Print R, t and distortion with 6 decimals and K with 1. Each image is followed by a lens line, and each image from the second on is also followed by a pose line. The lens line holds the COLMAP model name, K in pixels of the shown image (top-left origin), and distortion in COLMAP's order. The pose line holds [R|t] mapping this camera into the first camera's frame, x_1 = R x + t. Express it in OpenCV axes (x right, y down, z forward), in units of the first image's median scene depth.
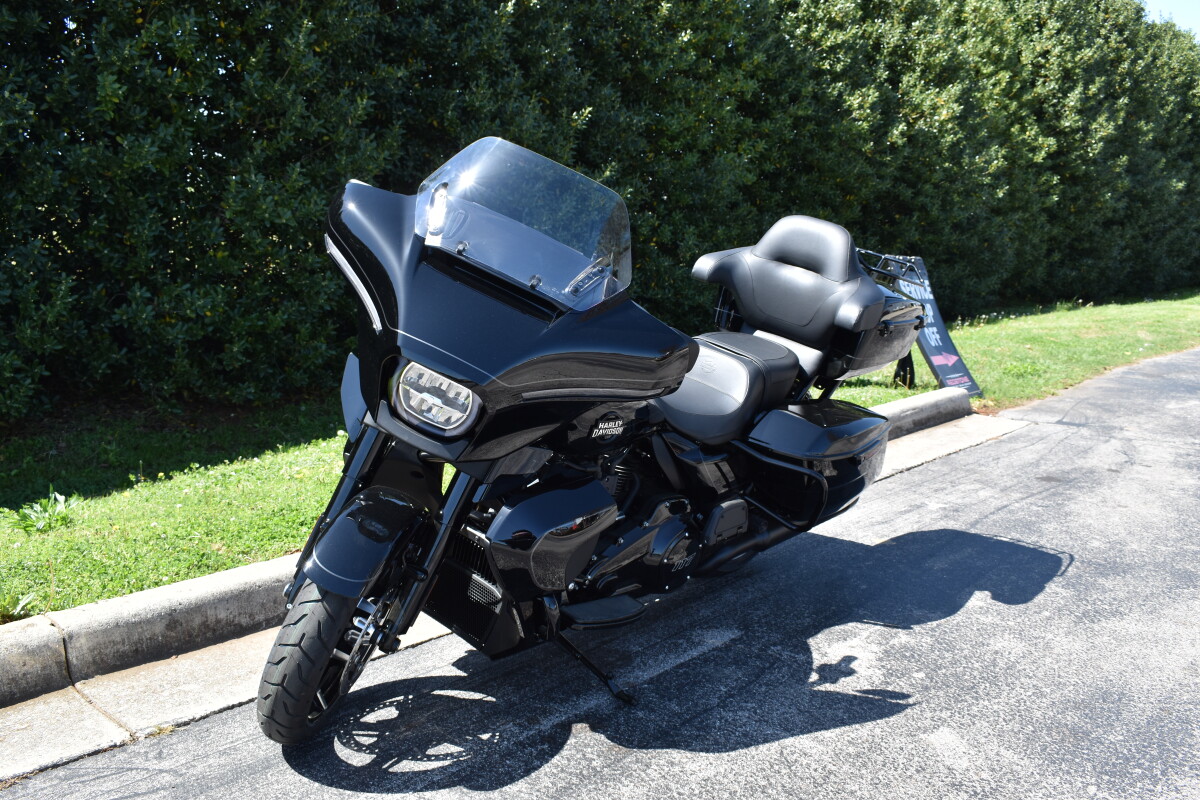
lens RADIAL K [[1129.2, 0, 601.7], [0, 1129.2, 398.4], [0, 0, 1]] dist [-0.057454, 0.000000]
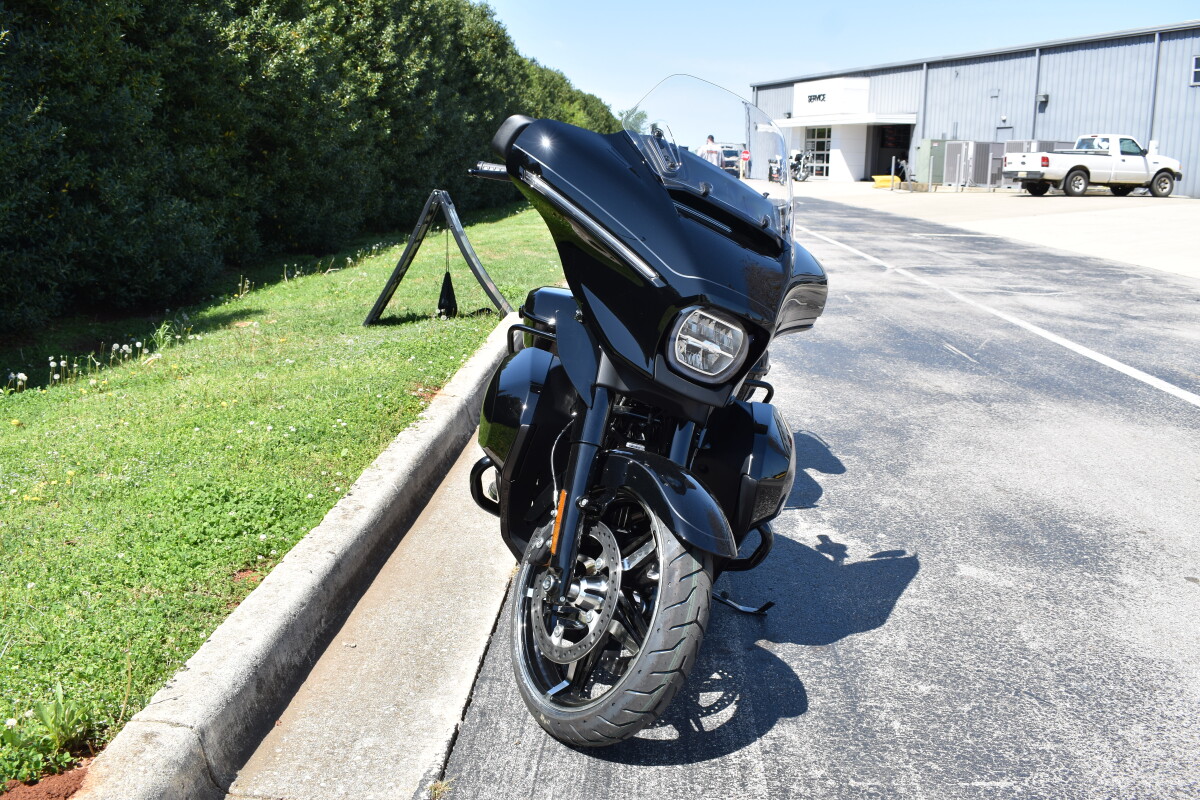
lens RADIAL K [[1129.2, 0, 601.3], [0, 1129.2, 403.3], [0, 0, 1]] dist [-0.057454, 0.000000]
pose [[0.779497, -0.148871, 0.608459, -0.120141], [0.111745, 0.988816, 0.098777, -0.008409], [-0.616358, -0.009004, 0.787414, 0.042661]]
